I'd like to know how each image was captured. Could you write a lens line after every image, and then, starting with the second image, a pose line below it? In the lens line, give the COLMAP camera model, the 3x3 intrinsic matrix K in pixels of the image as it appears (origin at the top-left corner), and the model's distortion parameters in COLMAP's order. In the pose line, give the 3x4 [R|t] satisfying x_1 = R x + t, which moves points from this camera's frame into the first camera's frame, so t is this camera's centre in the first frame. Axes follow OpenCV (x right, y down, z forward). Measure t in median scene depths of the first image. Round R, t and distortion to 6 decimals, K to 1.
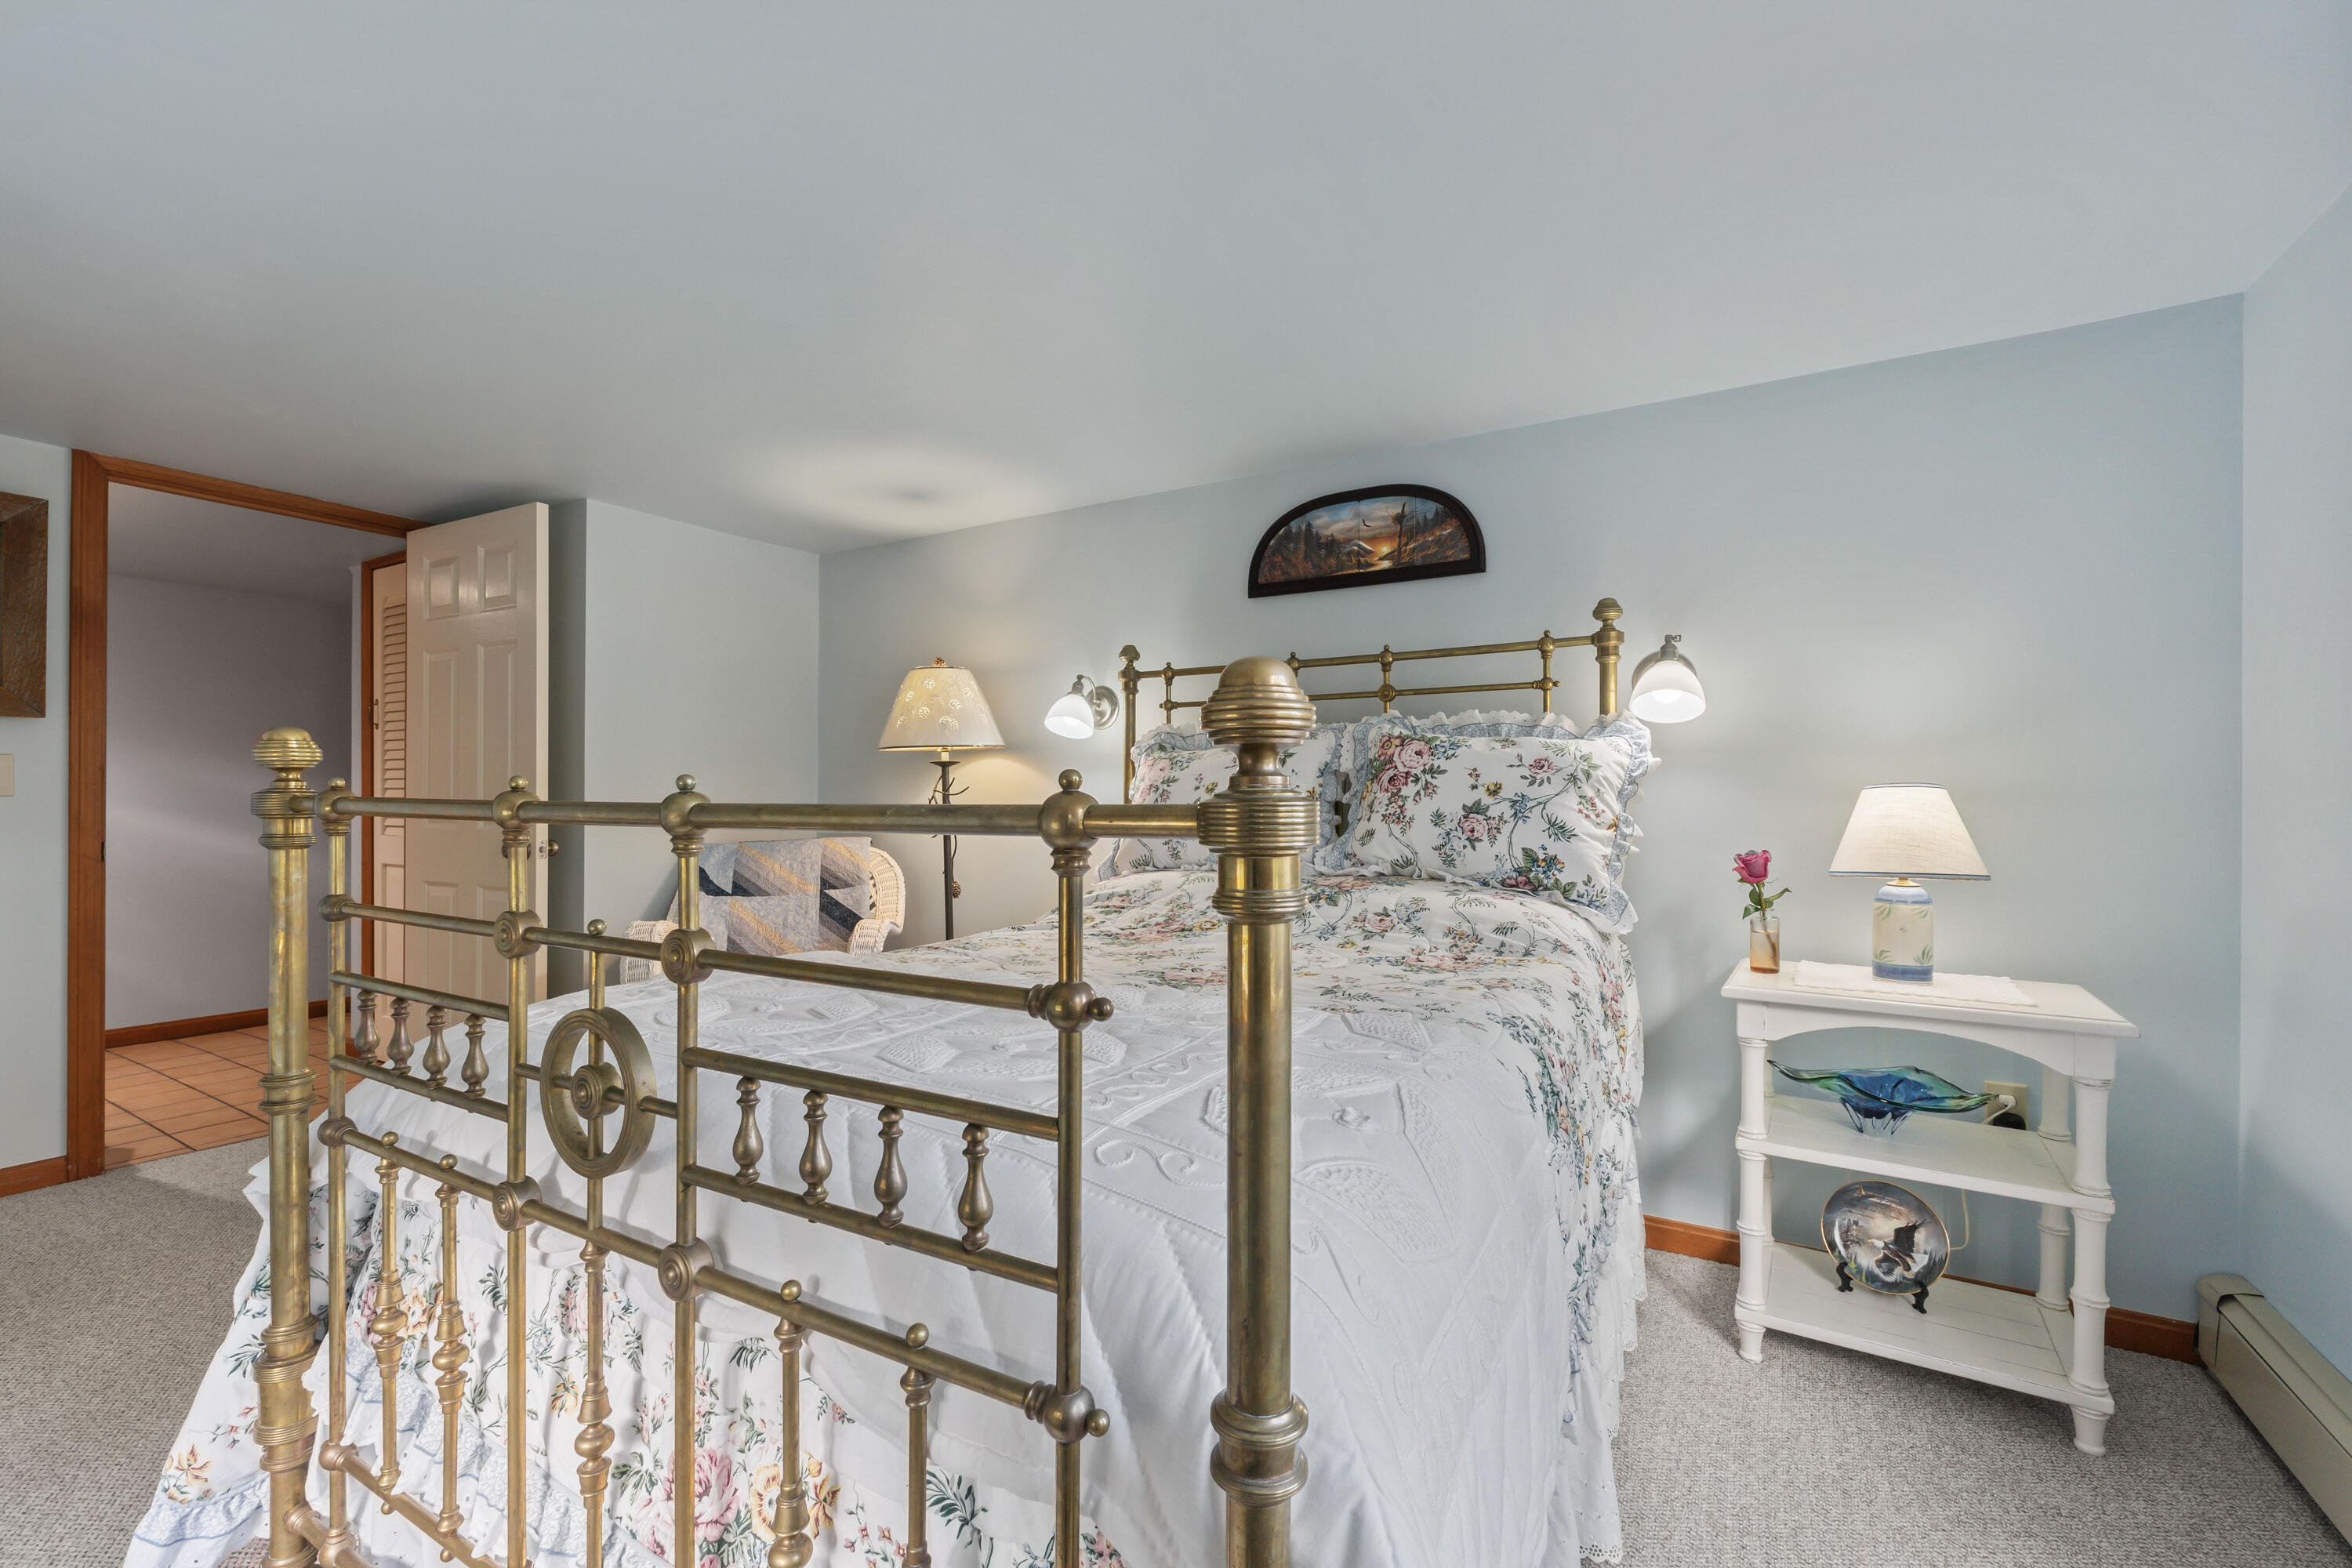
lens RADIAL K [[985.2, 0, 1169.2], [0, 985.2, 777.7], [0, 0, 1]] dist [-0.004417, -0.000635]
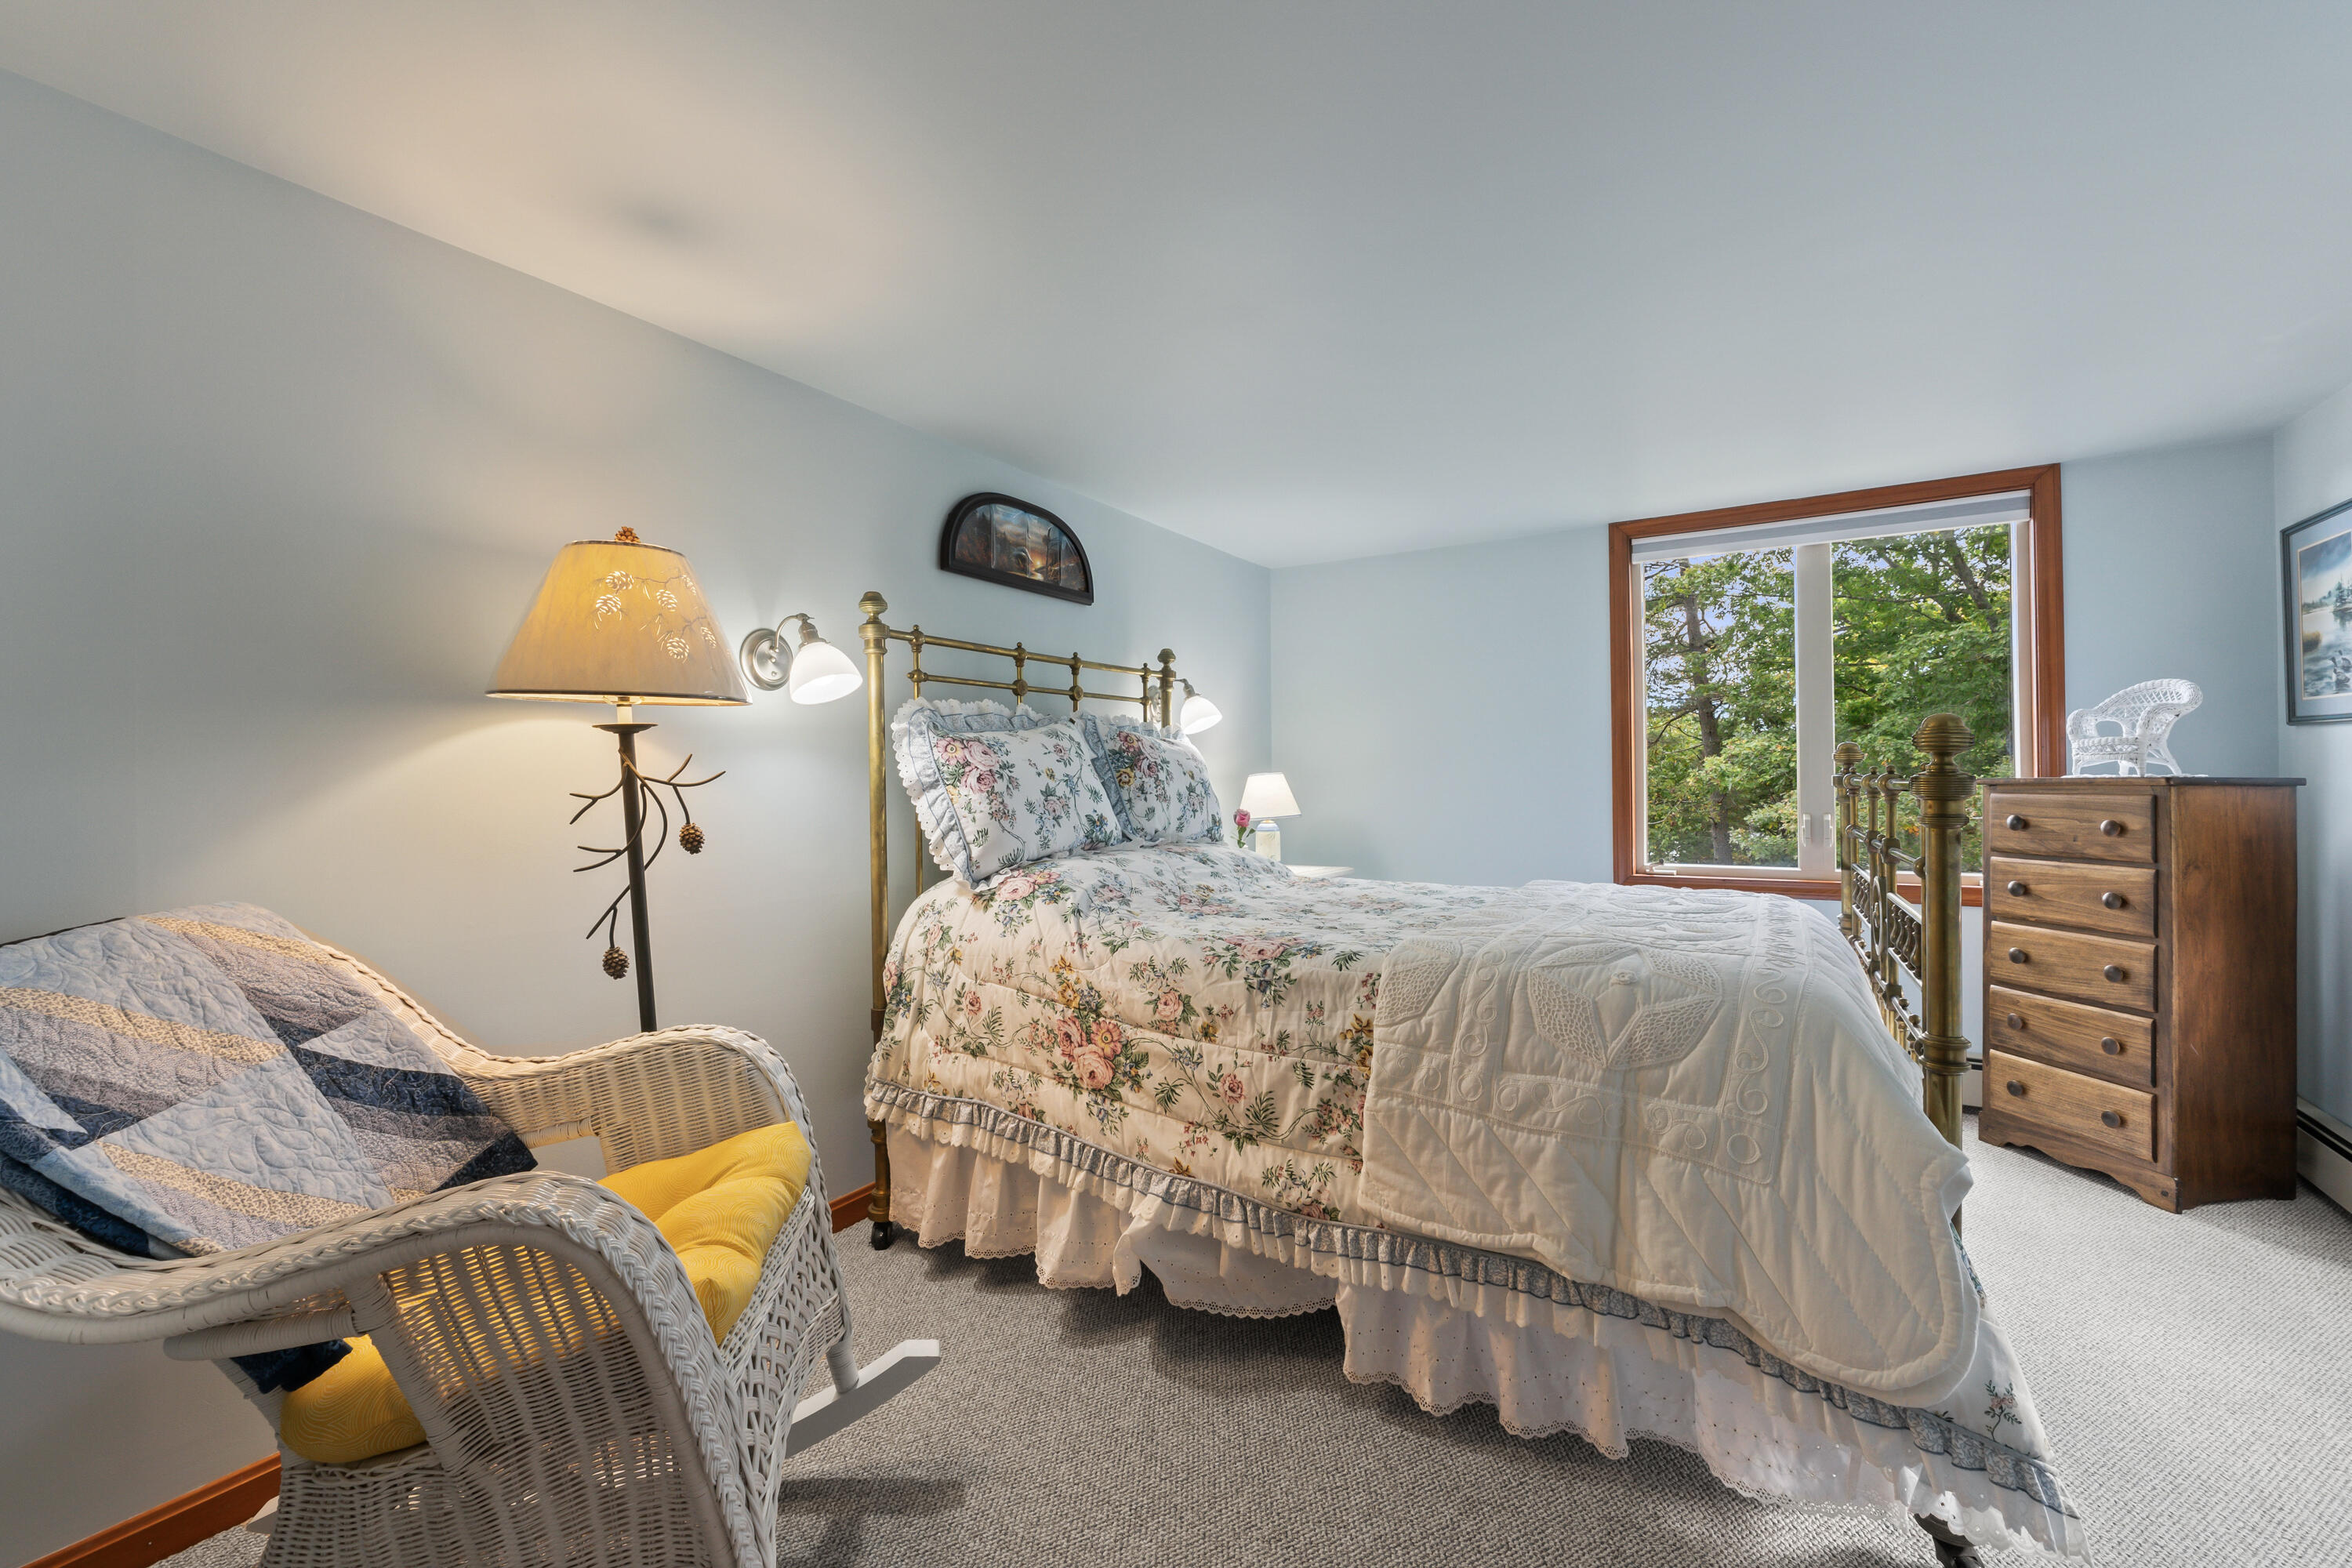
lens RADIAL K [[985.2, 0, 1169.2], [0, 985.2, 777.7], [0, 0, 1]] dist [-0.004417, -0.000635]
pose [[-0.004042, -0.011044, 0.999931, -0.919085], [-0.022358, 0.999690, 0.010951, -0.000063], [-0.999742, -0.022312, -0.004288, 0.847578]]
